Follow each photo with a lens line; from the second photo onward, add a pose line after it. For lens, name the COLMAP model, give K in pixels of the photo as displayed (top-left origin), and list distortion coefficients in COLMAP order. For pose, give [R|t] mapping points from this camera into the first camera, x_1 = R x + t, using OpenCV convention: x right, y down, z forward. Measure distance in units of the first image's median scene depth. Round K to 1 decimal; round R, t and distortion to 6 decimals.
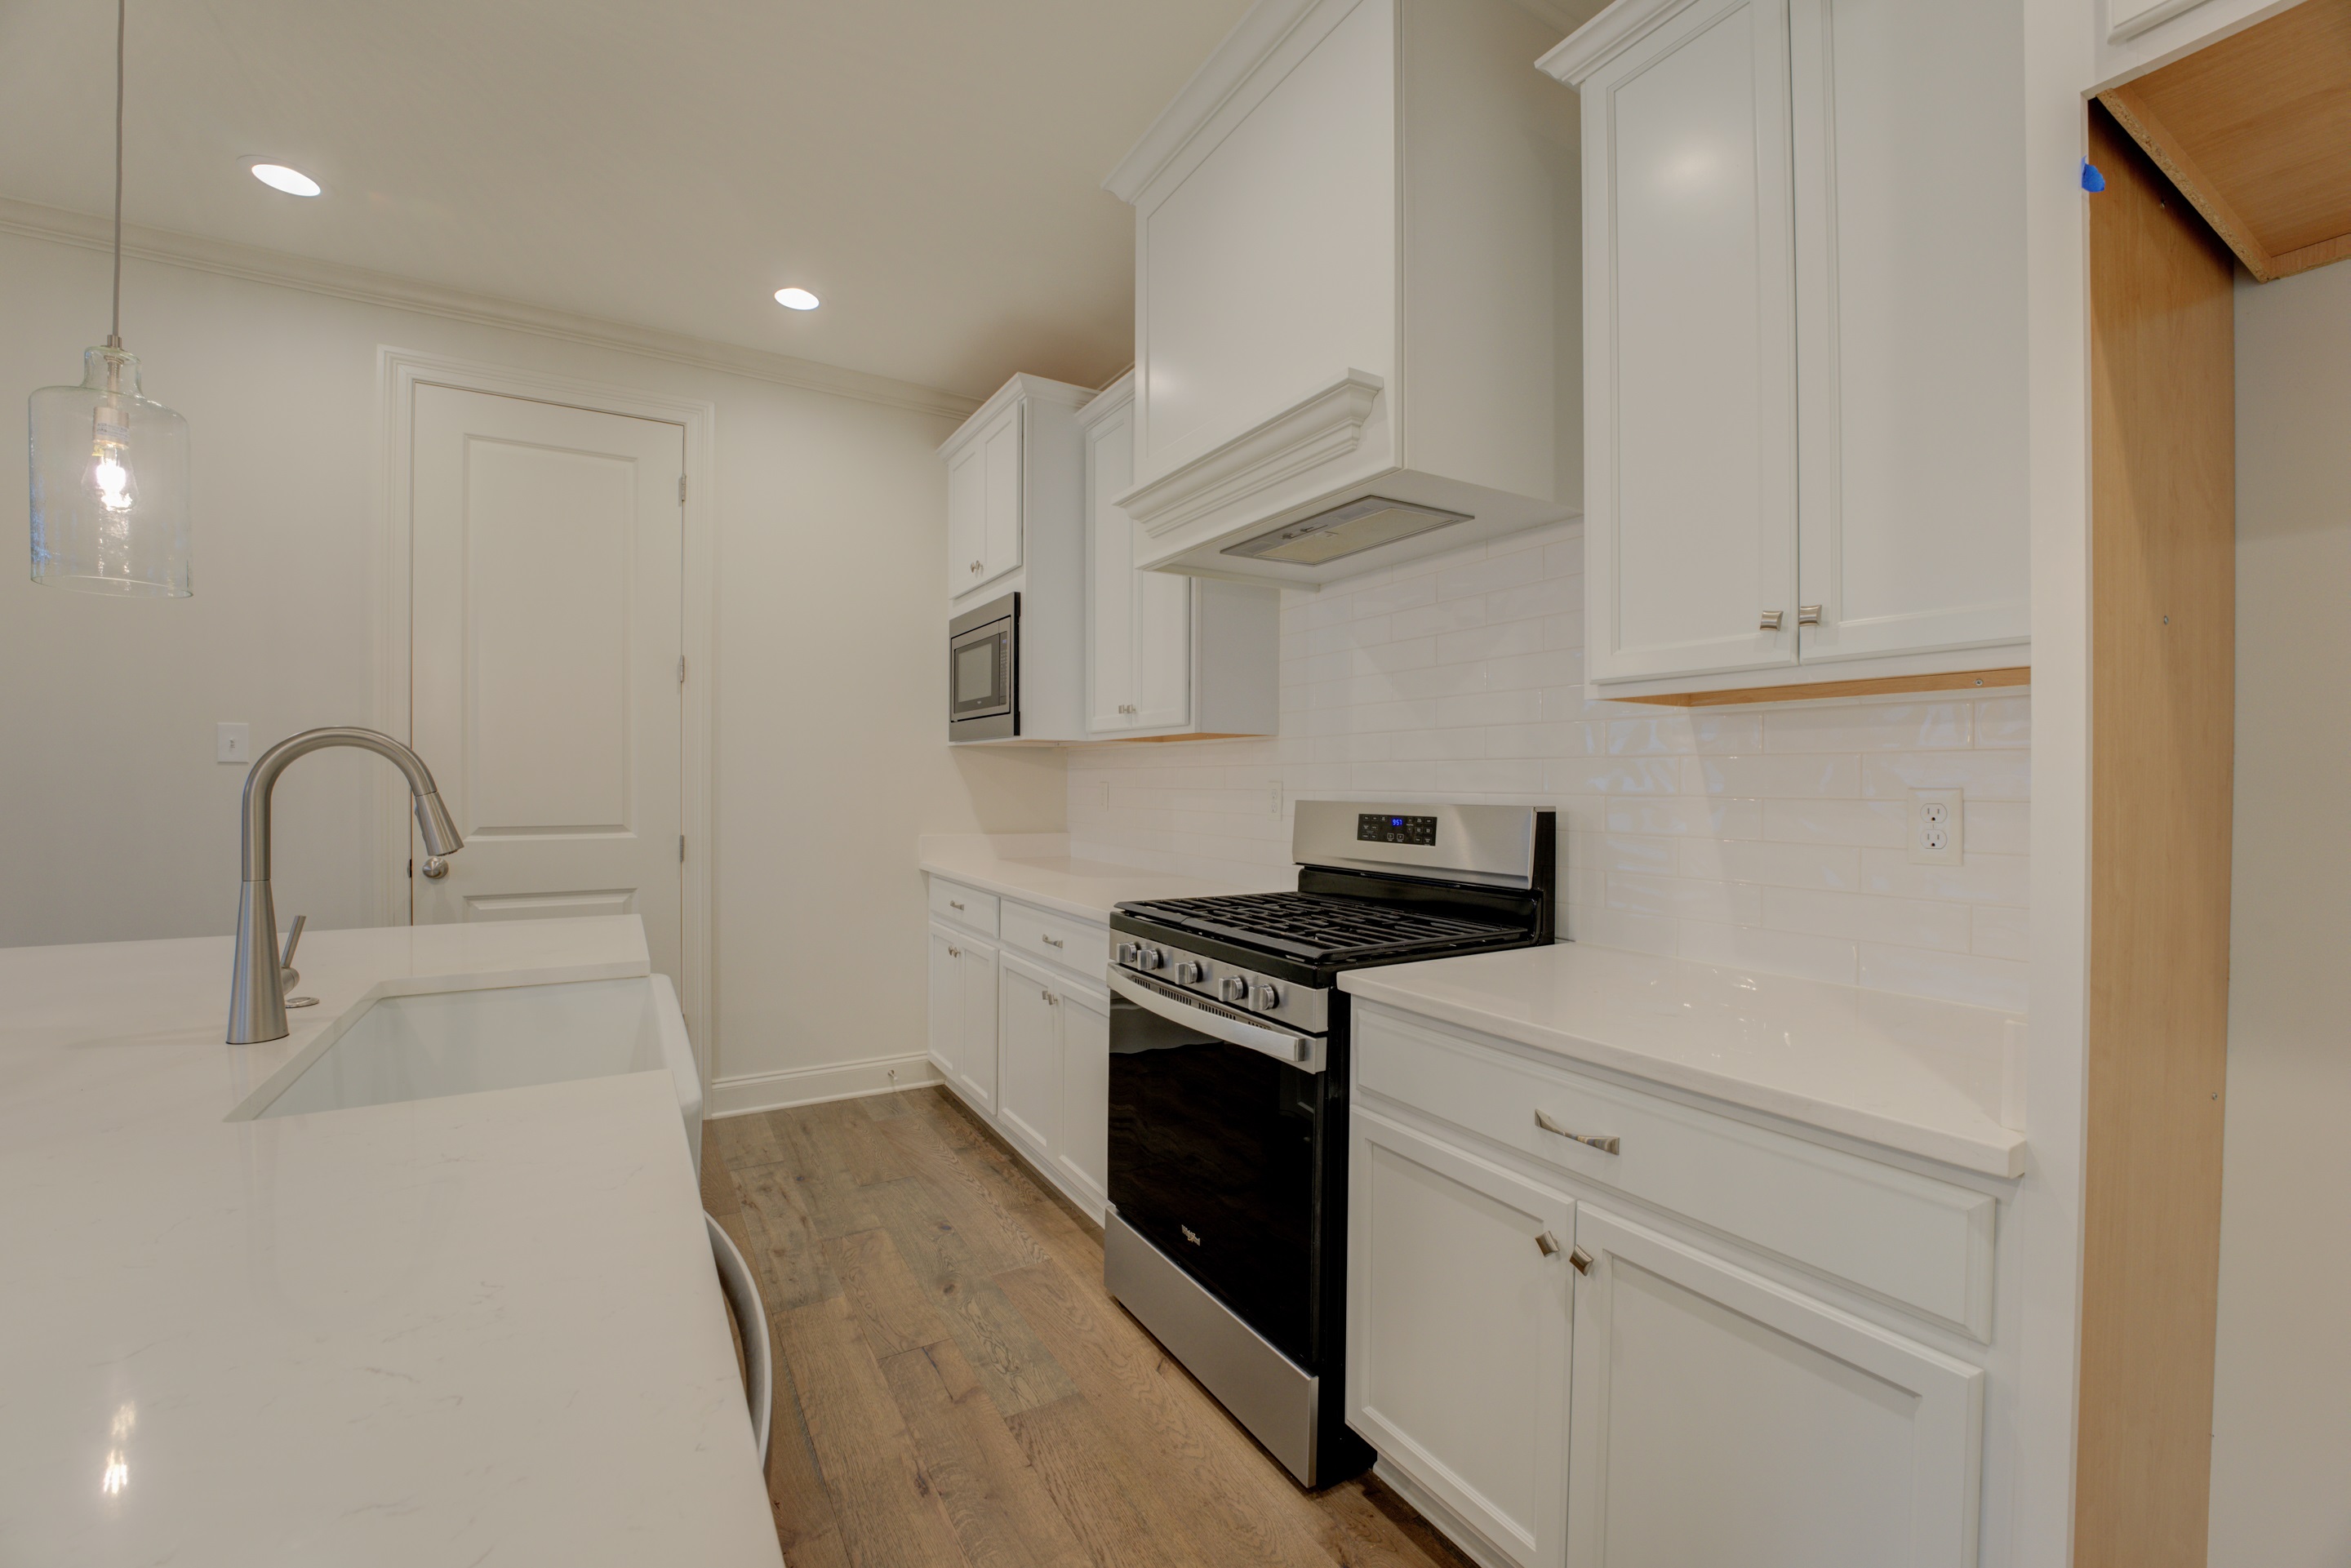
lens RADIAL K [[946.8, 0, 1172.1], [0, 946.8, 786.5], [0, 0, 1]] dist [-0.031205, 0.004441]
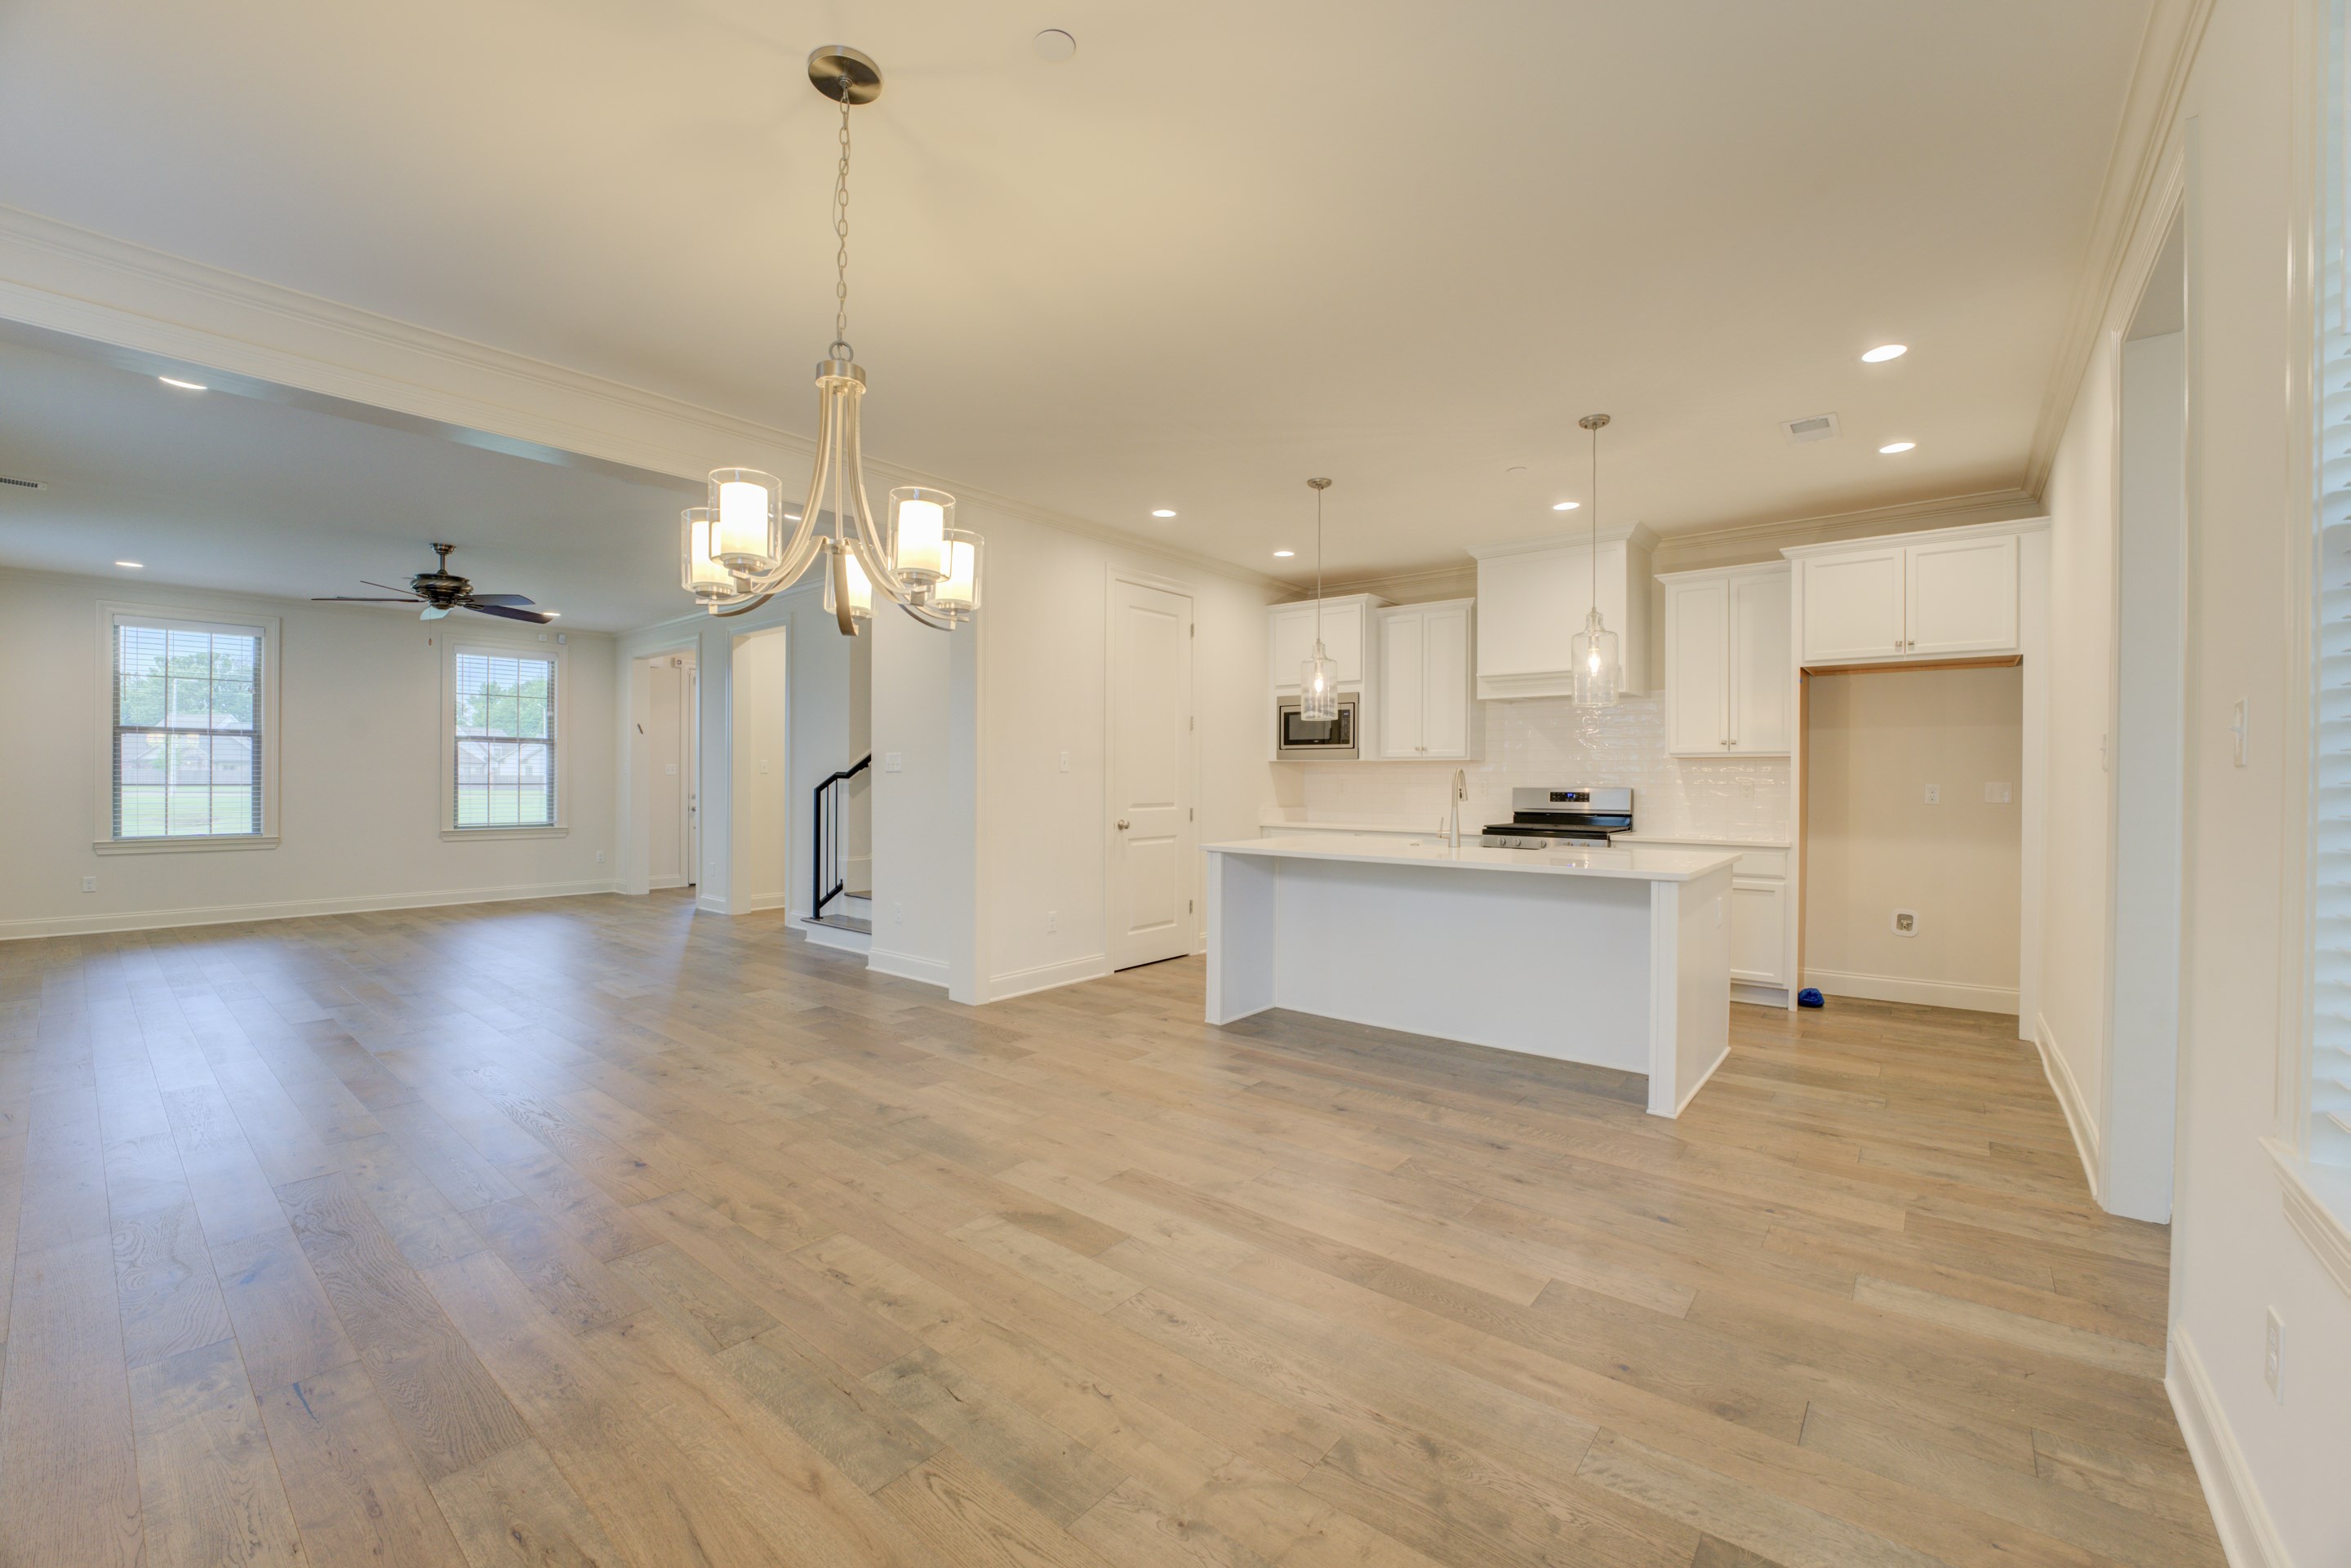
lens RADIAL K [[946.8, 0, 1169.7], [0, 946.8, 783.5], [0, 0, 1]] dist [-0.031205, 0.004441]
pose [[0.941899, -0.002843, 0.335885, -1.658485], [0.002159, 0.999995, 0.002410, -0.004865], [-0.335890, -0.001545, 0.941900, -1.134948]]
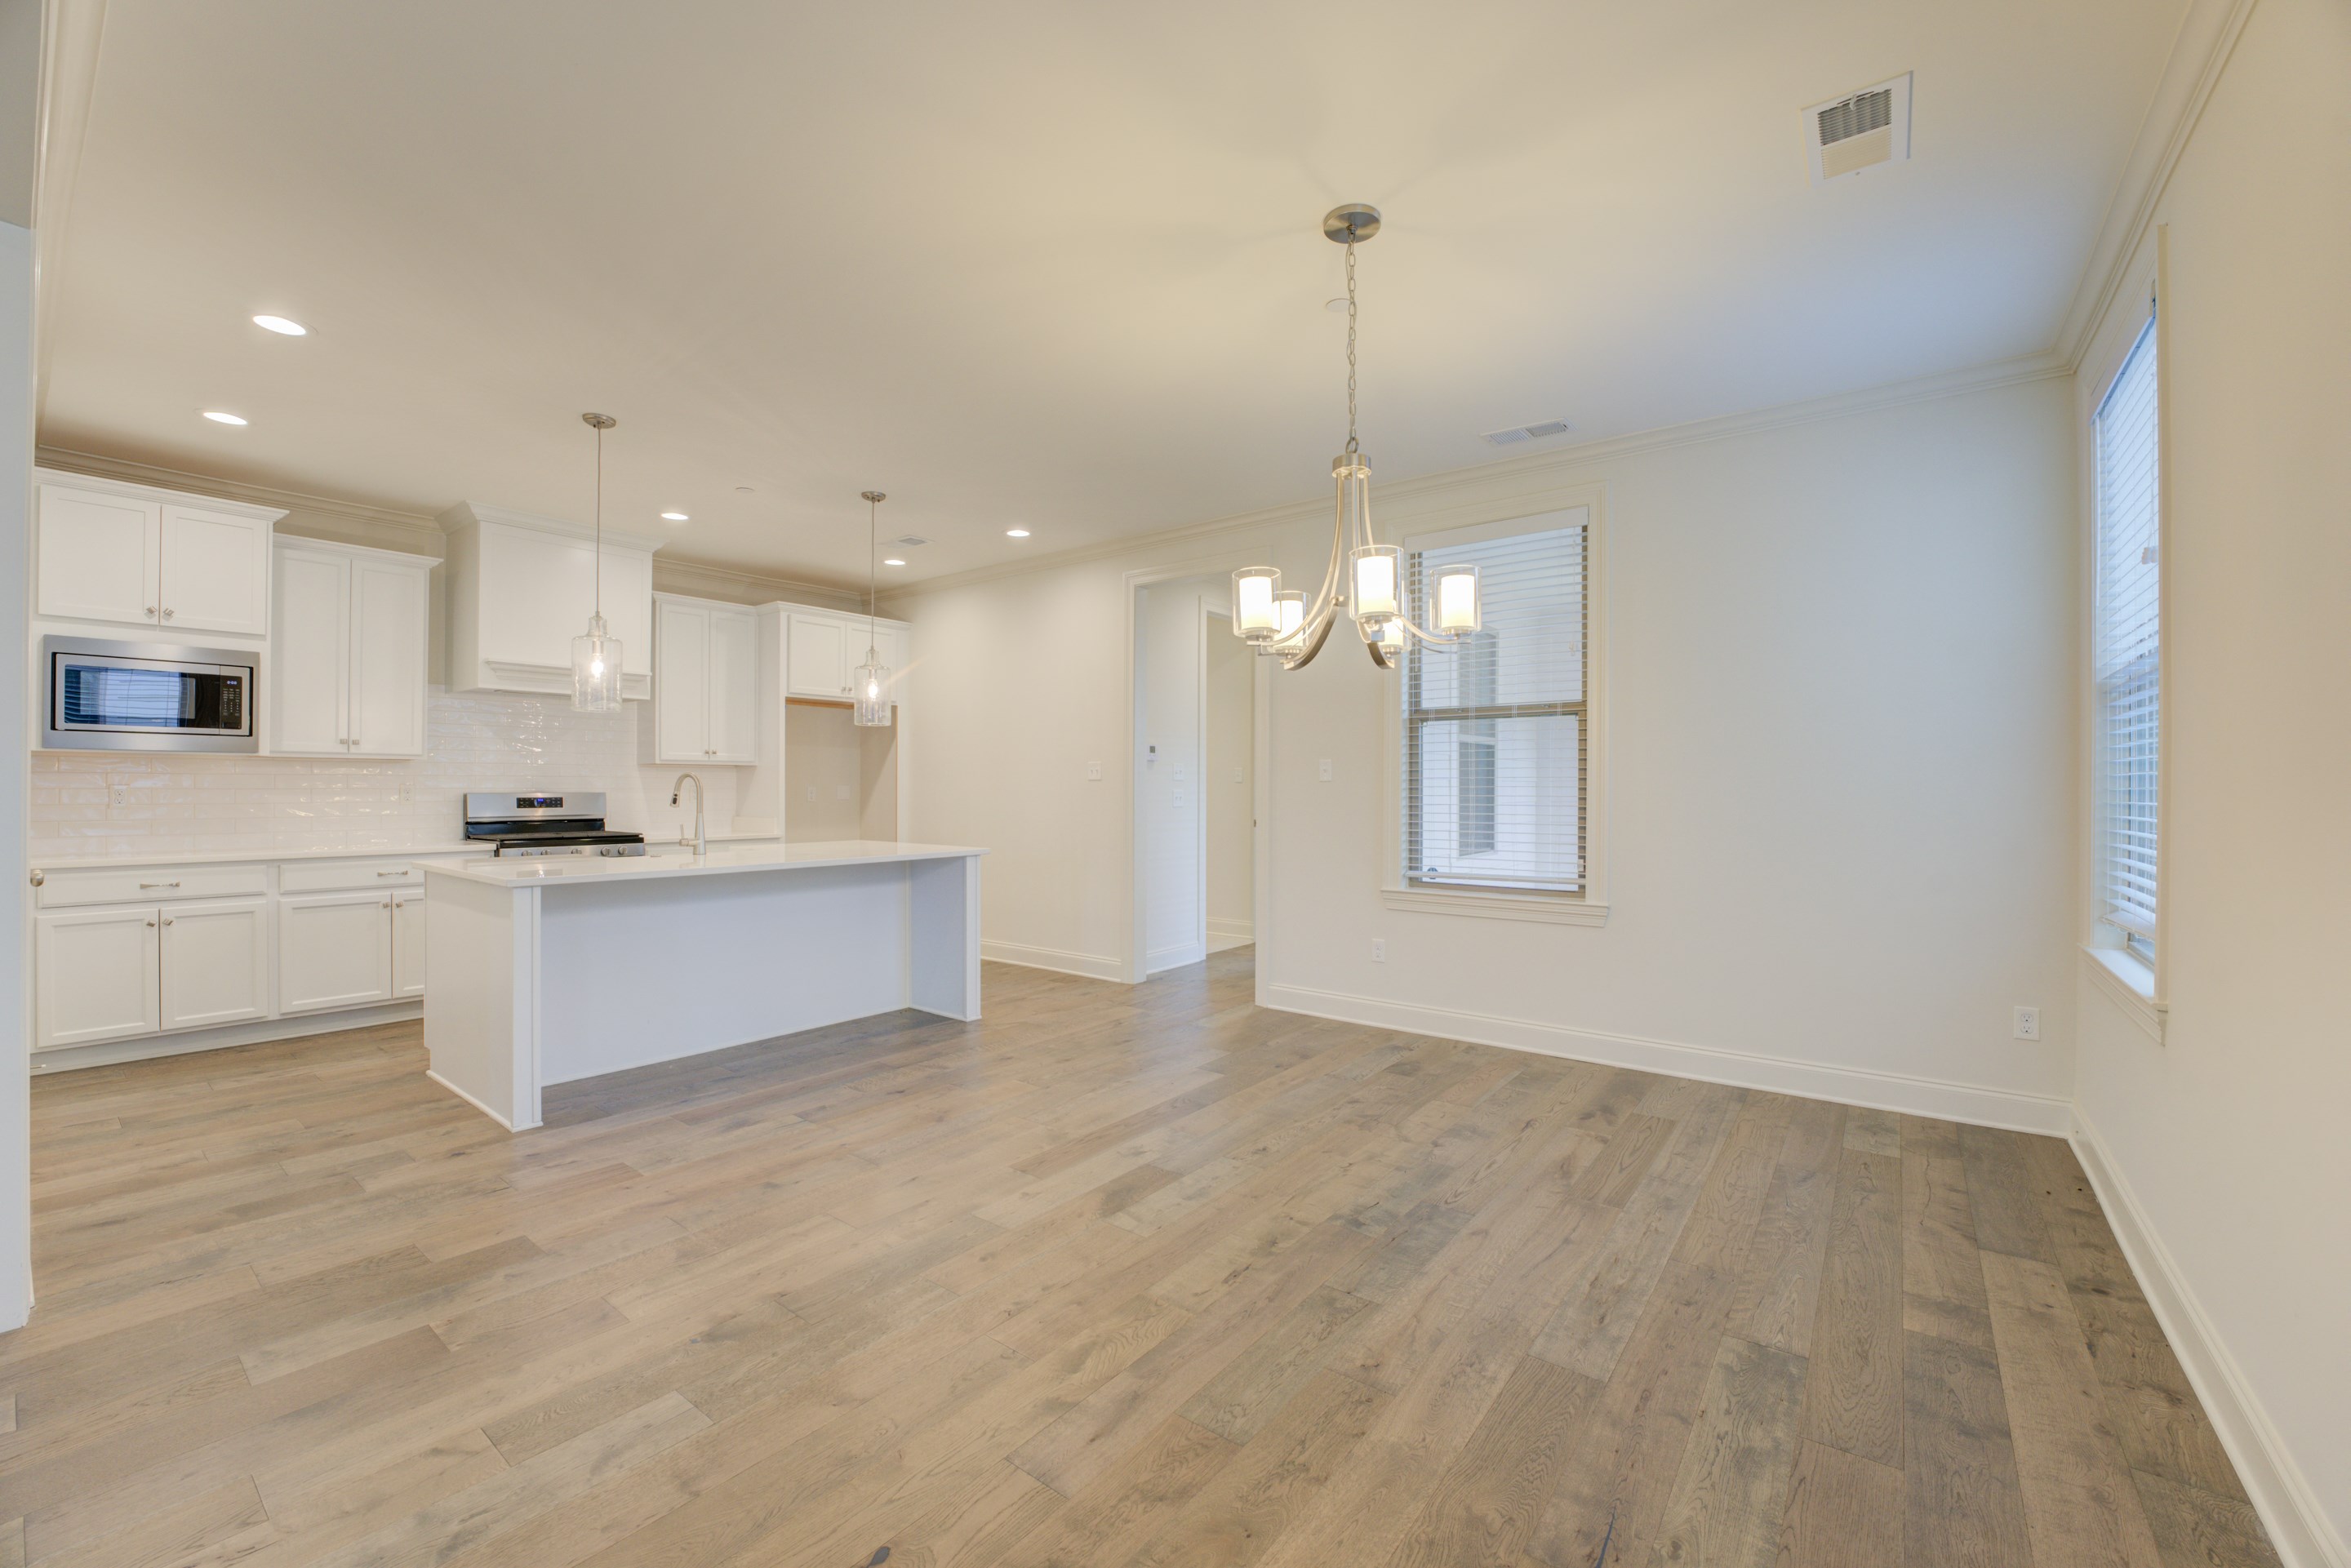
lens RADIAL K [[946.8, 0, 1172.3], [0, 946.8, 789.3], [0, 0, 1]] dist [-0.031205, 0.004441]
pose [[-0.367185, -0.008320, 0.930111, -2.532596], [-0.000584, 0.999962, 0.008714, -0.014442], [-0.930148, 0.002656, -0.367176, 0.287701]]
